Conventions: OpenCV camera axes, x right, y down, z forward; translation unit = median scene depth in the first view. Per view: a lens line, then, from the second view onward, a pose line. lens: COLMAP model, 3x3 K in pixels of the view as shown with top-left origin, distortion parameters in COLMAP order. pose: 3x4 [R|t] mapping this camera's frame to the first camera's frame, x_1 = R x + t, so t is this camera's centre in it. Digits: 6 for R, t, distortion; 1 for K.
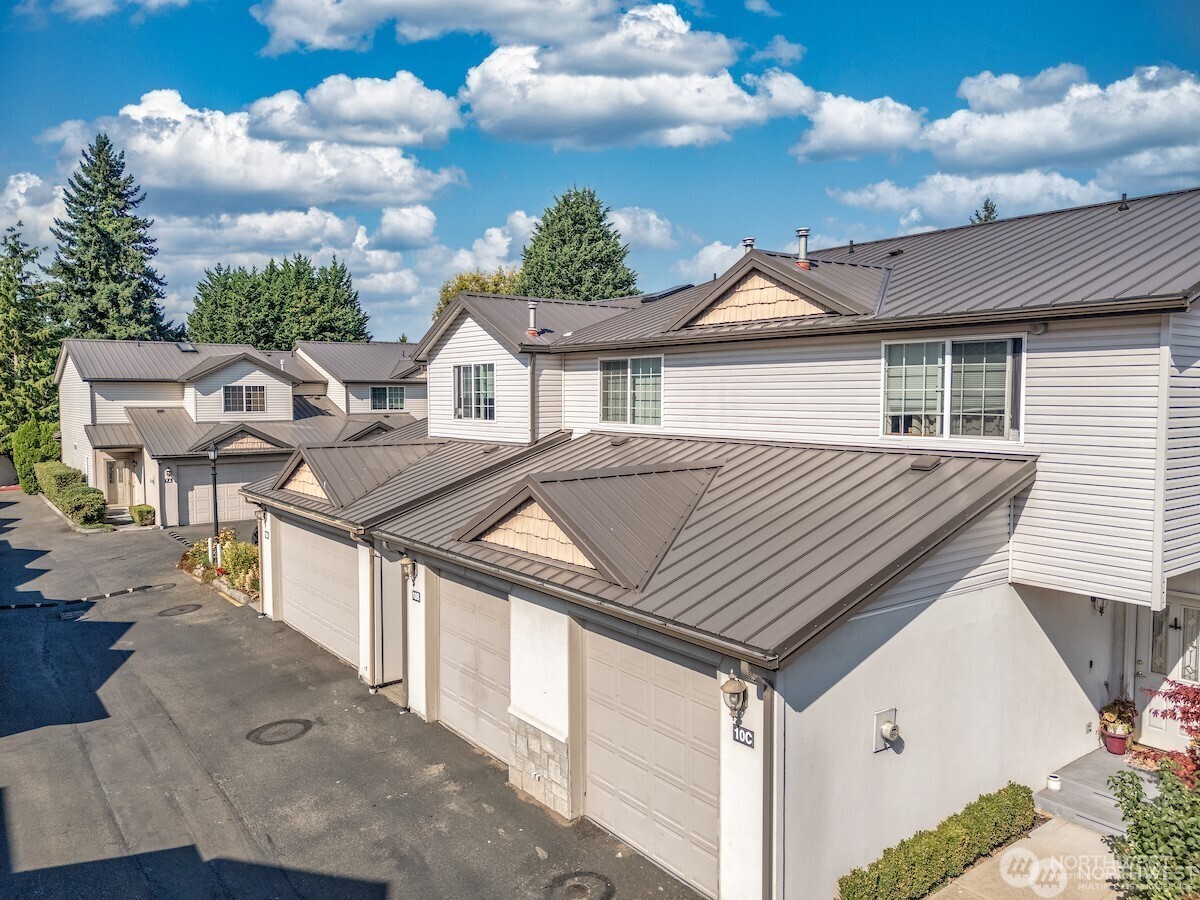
lens RADIAL K [[883.2, 0, 600.0], [0, 883.2, 450.0], [0, 0, 1]] dist [0.072542, -0.074125]
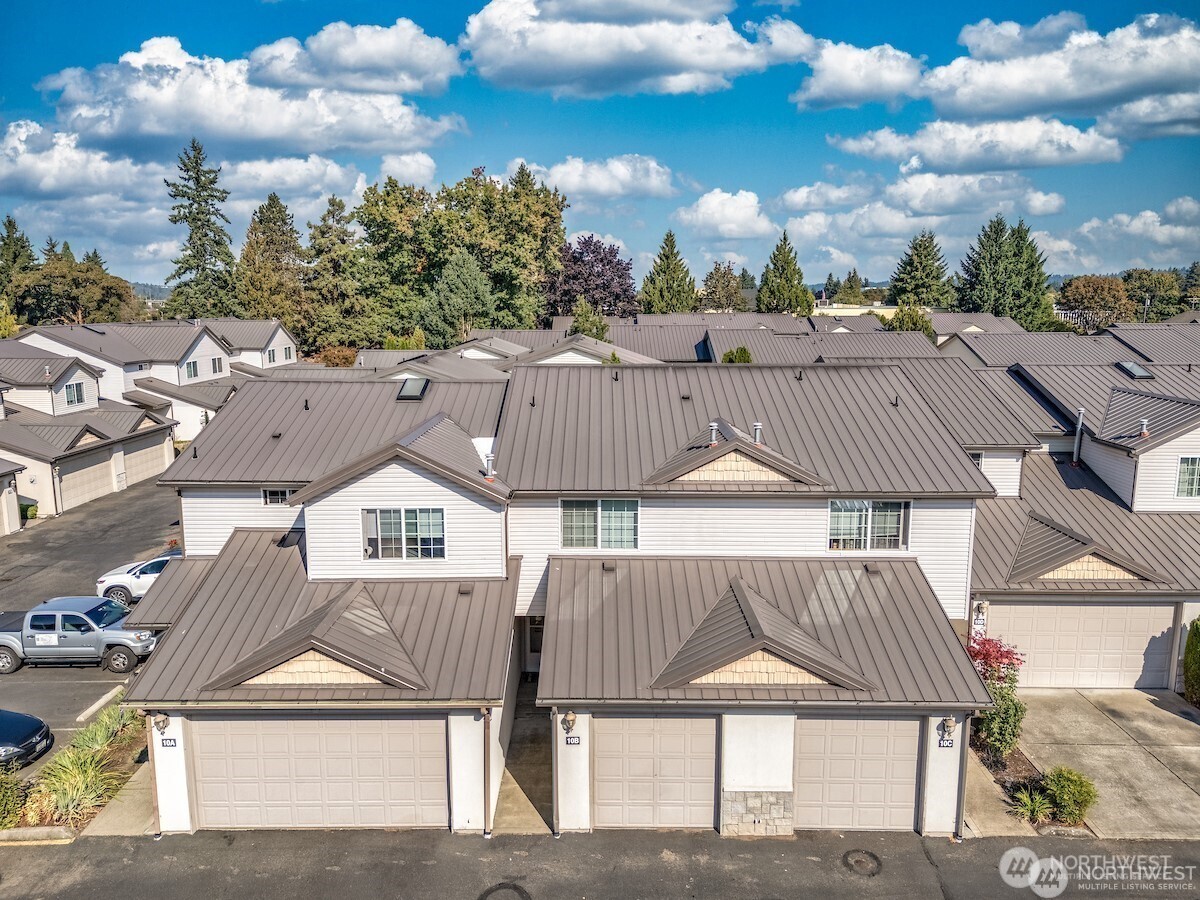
lens RADIAL K [[883.2, 0, 600.0], [0, 883.2, 450.0], [0, 0, 1]] dist [0.072542, -0.074125]
pose [[0.601679, -0.132695, 0.787639, -1.084495], [0.049752, 0.990415, 0.128852, -0.381270], [-0.797187, -0.038341, 0.602513, 0.250240]]
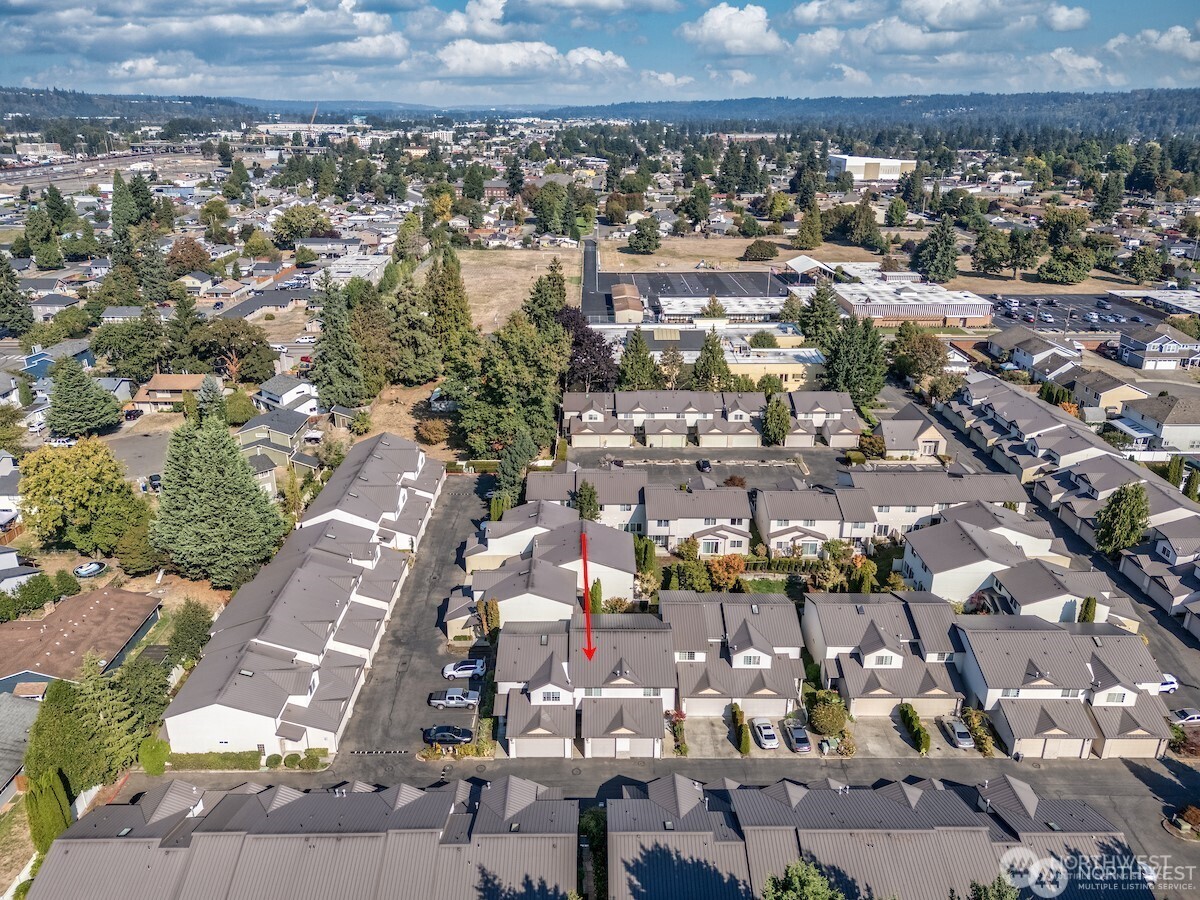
lens RADIAL K [[883.2, 0, 600.0], [0, 883.2, 450.0], [0, 0, 1]] dist [0.072542, -0.074125]
pose [[0.595151, -0.288083, 0.750202, -4.345348], [0.047610, 0.944536, 0.324938, -3.896517], [-0.802202, -0.157671, 0.575857, -2.425933]]
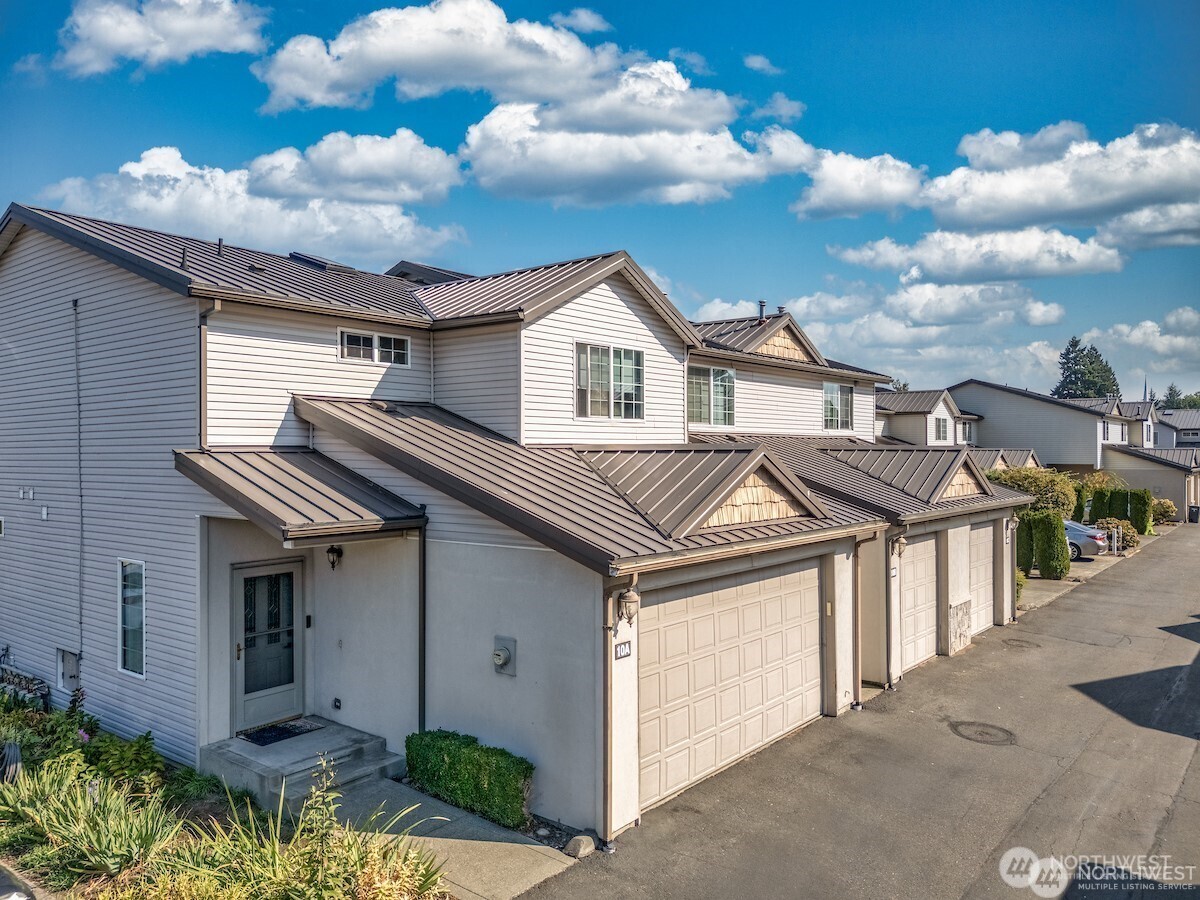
lens RADIAL K [[883.2, 0, 600.0], [0, 883.2, 450.0], [0, 0, 1]] dist [0.072542, -0.074125]
pose [[-0.246842, 0.000311, 0.969056, -1.175244], [0.061368, 0.997998, 0.015312, -0.025804], [-0.967111, 0.063249, -0.246366, 1.599230]]
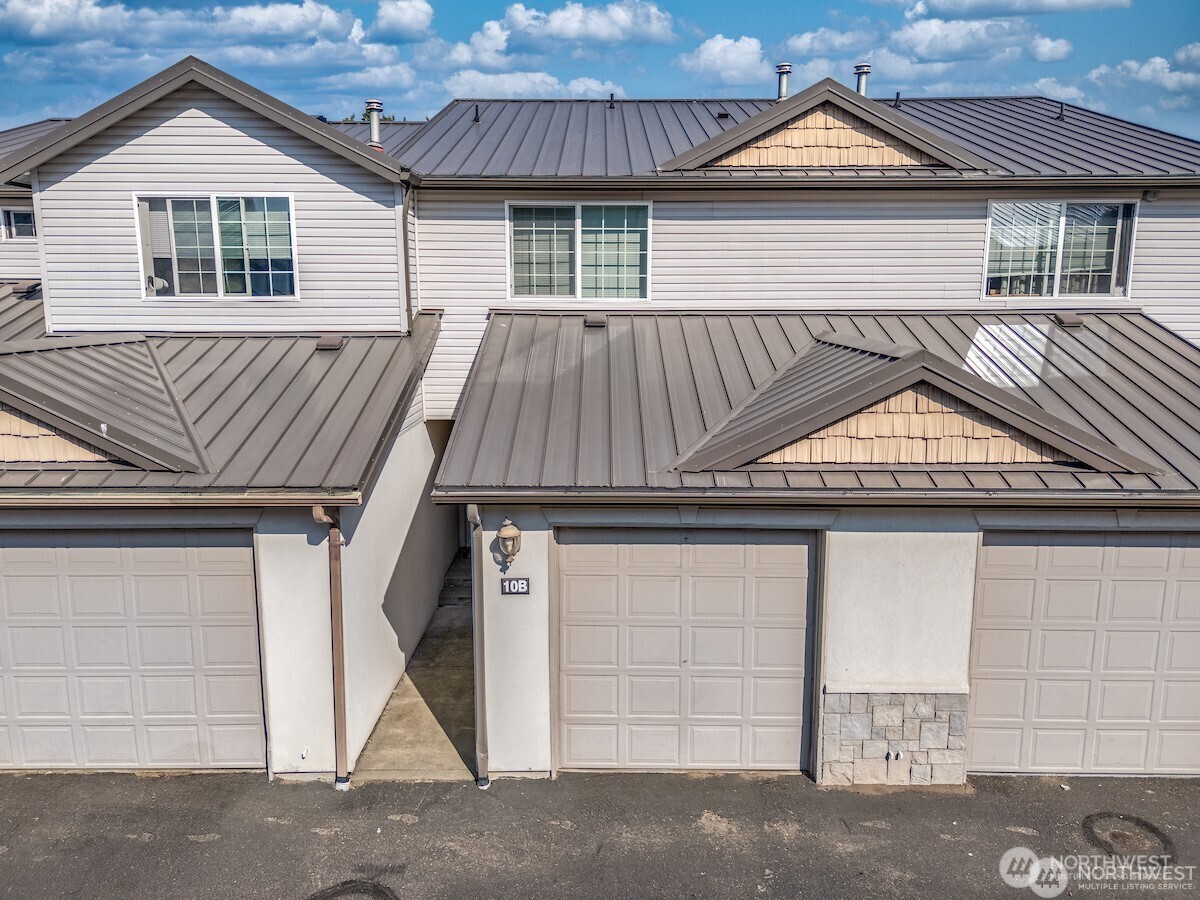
lens RADIAL K [[883.2, 0, 600.0], [0, 883.2, 450.0], [0, 0, 1]] dist [0.072542, -0.074125]
pose [[0.602192, -0.132521, 0.787276, -0.619495], [0.049063, 0.990406, 0.129186, 0.002215], [-0.796842, -0.039169, 0.602916, 0.600919]]
